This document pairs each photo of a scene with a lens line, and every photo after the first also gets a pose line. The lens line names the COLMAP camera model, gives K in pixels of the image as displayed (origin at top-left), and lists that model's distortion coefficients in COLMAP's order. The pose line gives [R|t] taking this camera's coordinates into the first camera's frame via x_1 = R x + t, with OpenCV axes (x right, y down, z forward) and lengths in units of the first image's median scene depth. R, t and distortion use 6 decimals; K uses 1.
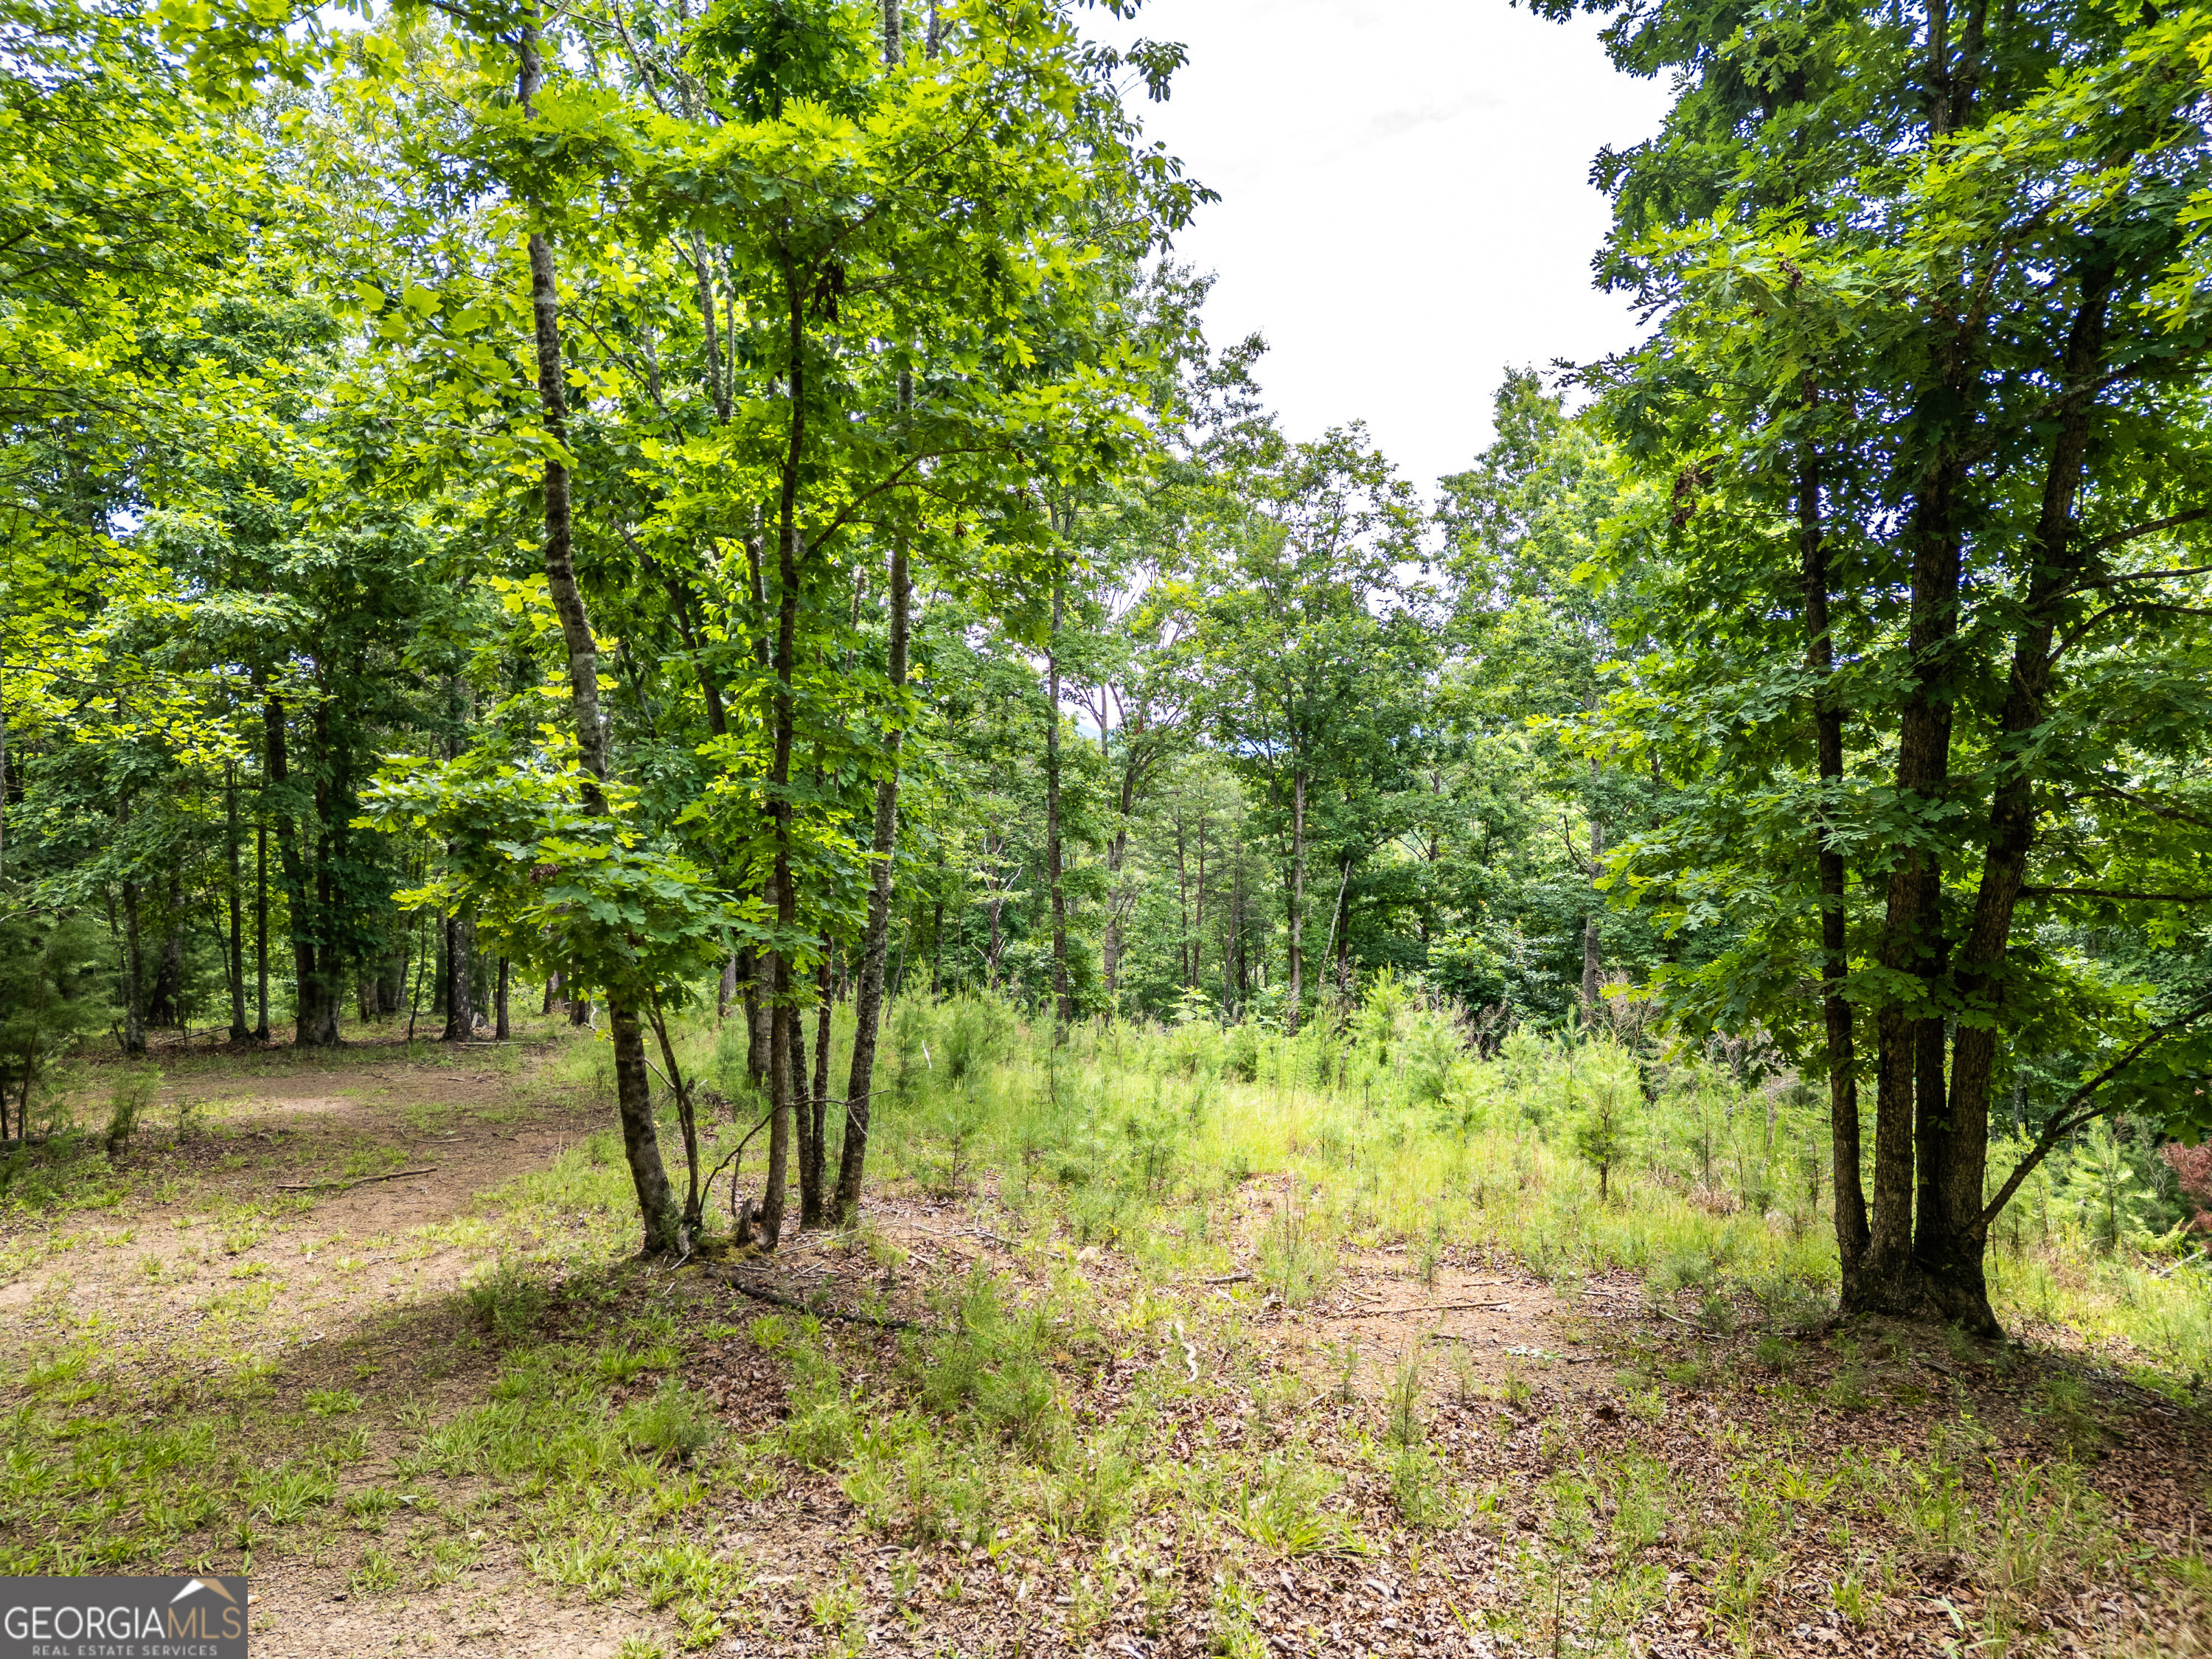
lens RADIAL K [[1503.2, 0, 1089.3], [0, 1503.2, 810.1], [0, 0, 1]] dist [0.059494, -0.046872]
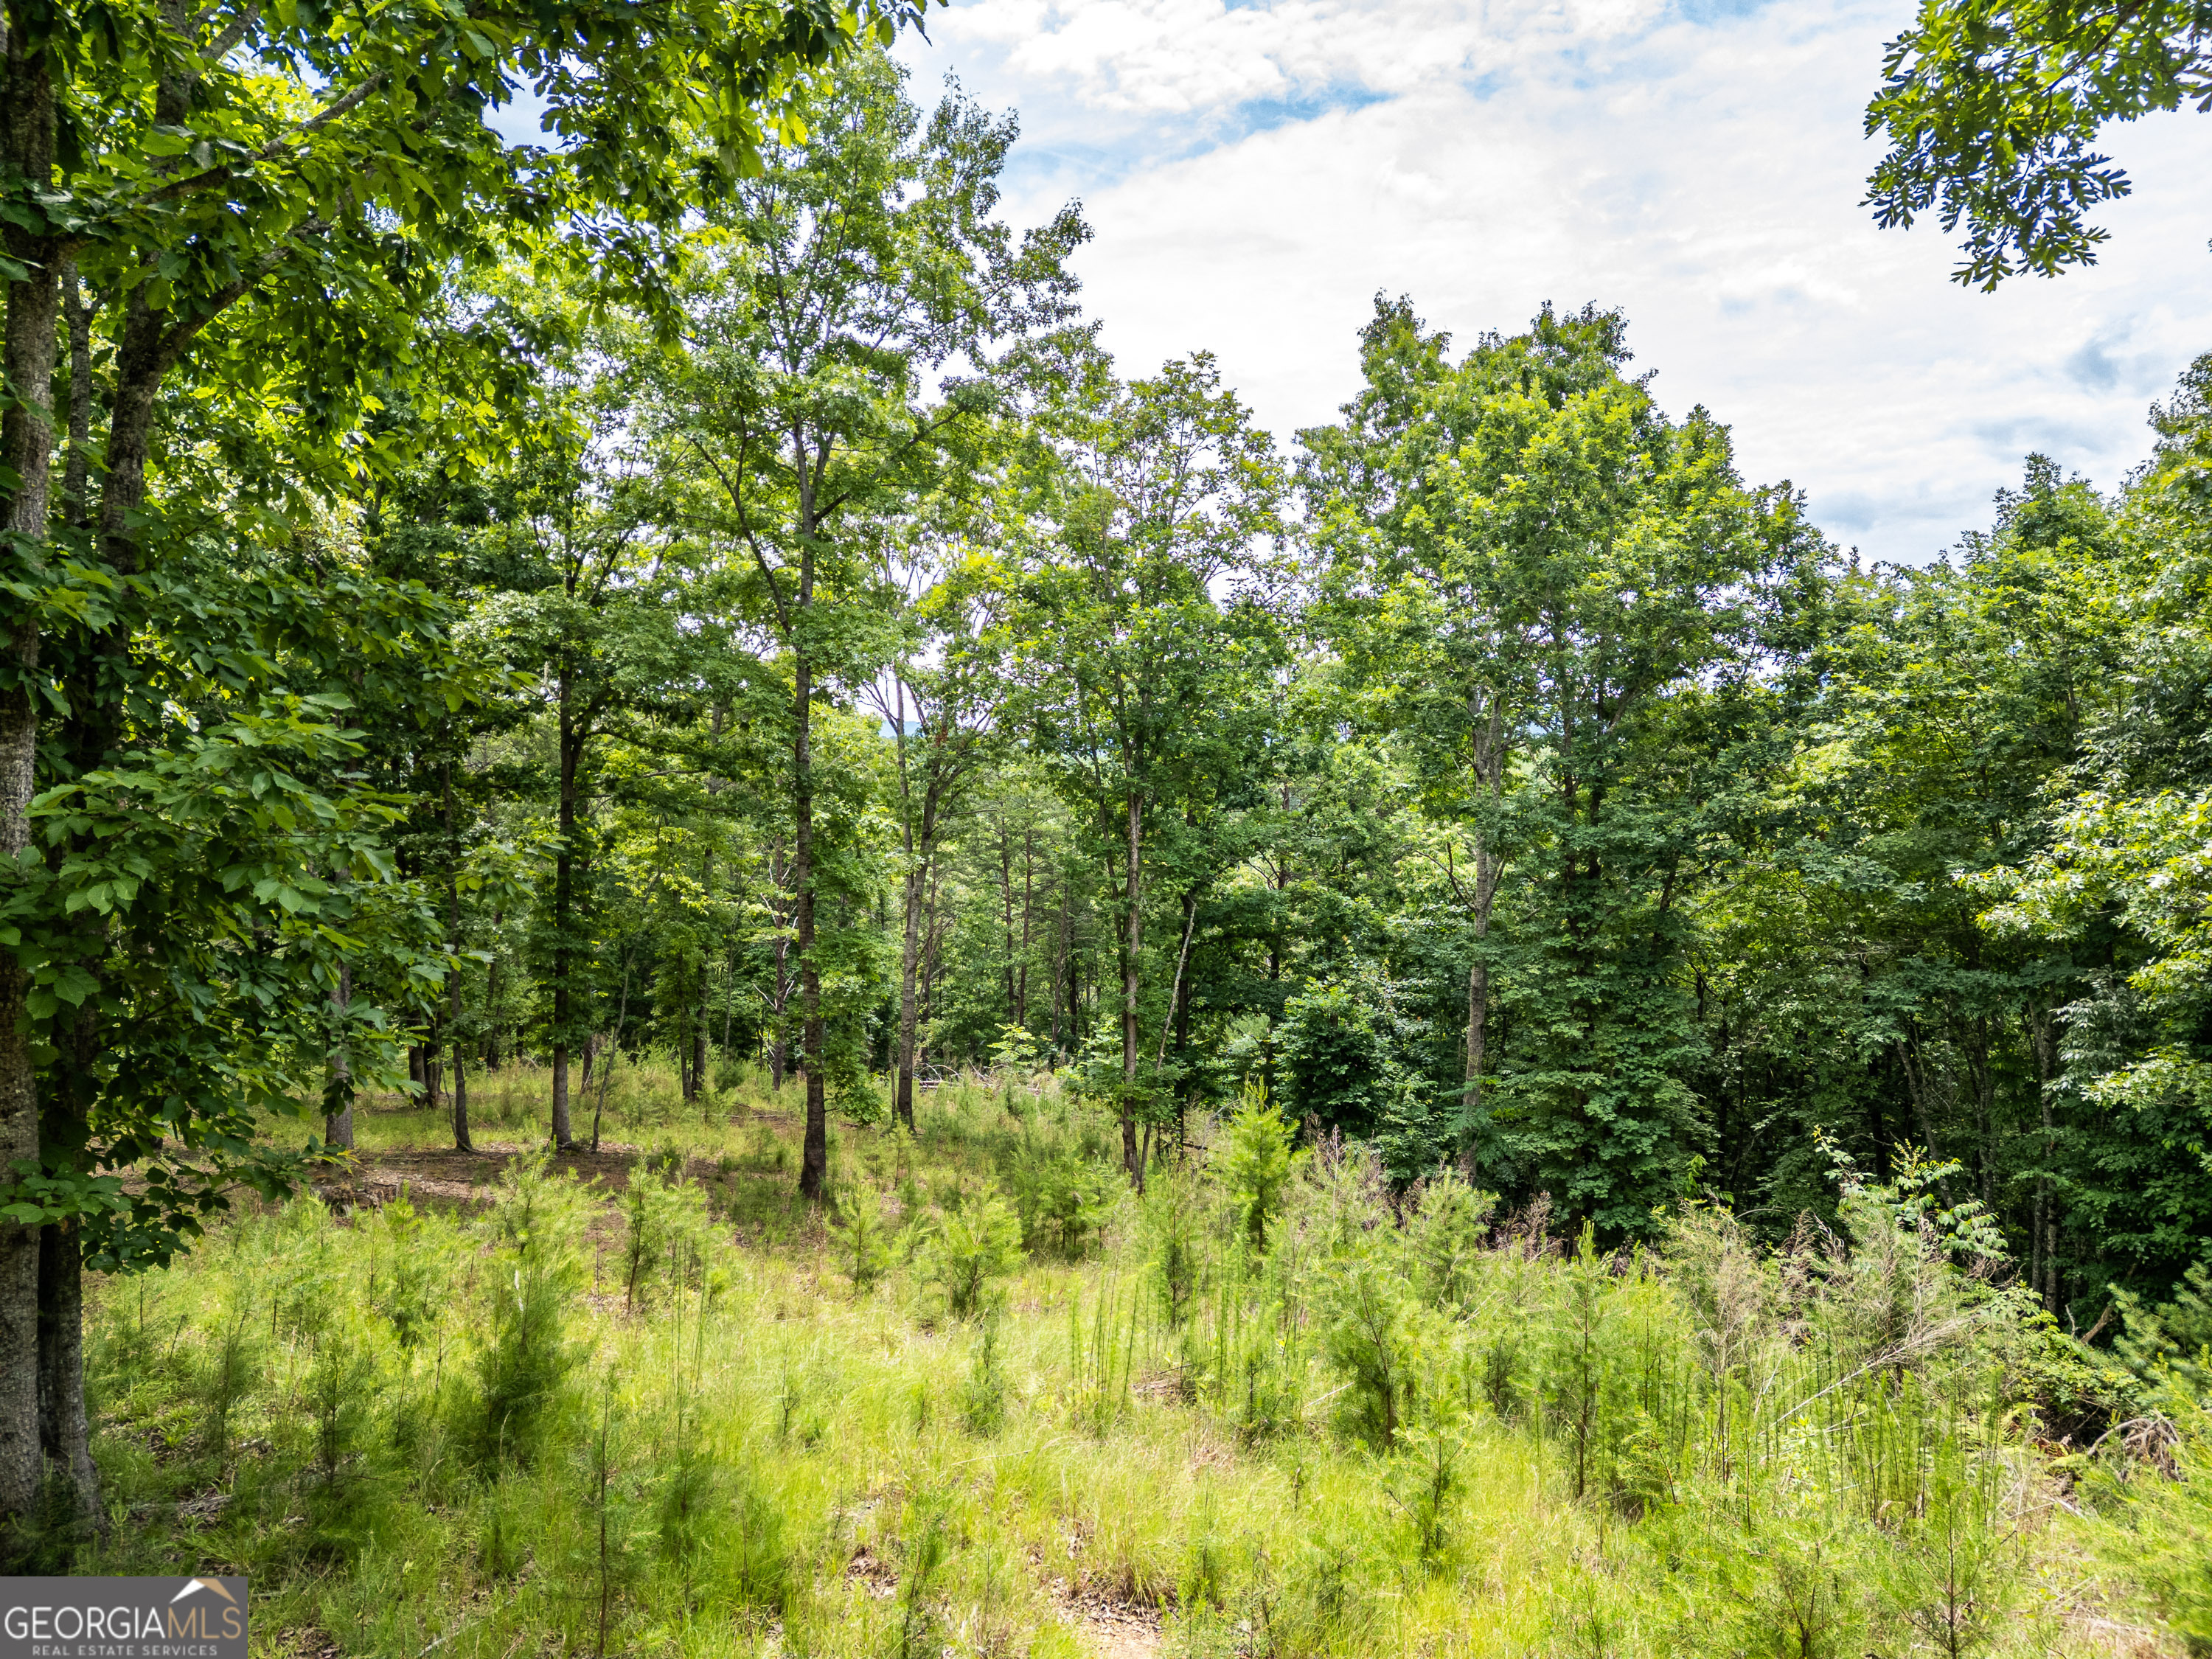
lens RADIAL K [[1503.2, 0, 1117.7], [0, 1503.2, 830.6], [0, 0, 1]] dist [0.059494, -0.046872]
pose [[0.991776, -0.008101, 0.127732, 0.027718], [0.006205, 0.999865, 0.015238, -0.016982], [-0.127838, -0.014320, 0.991692, 0.198459]]
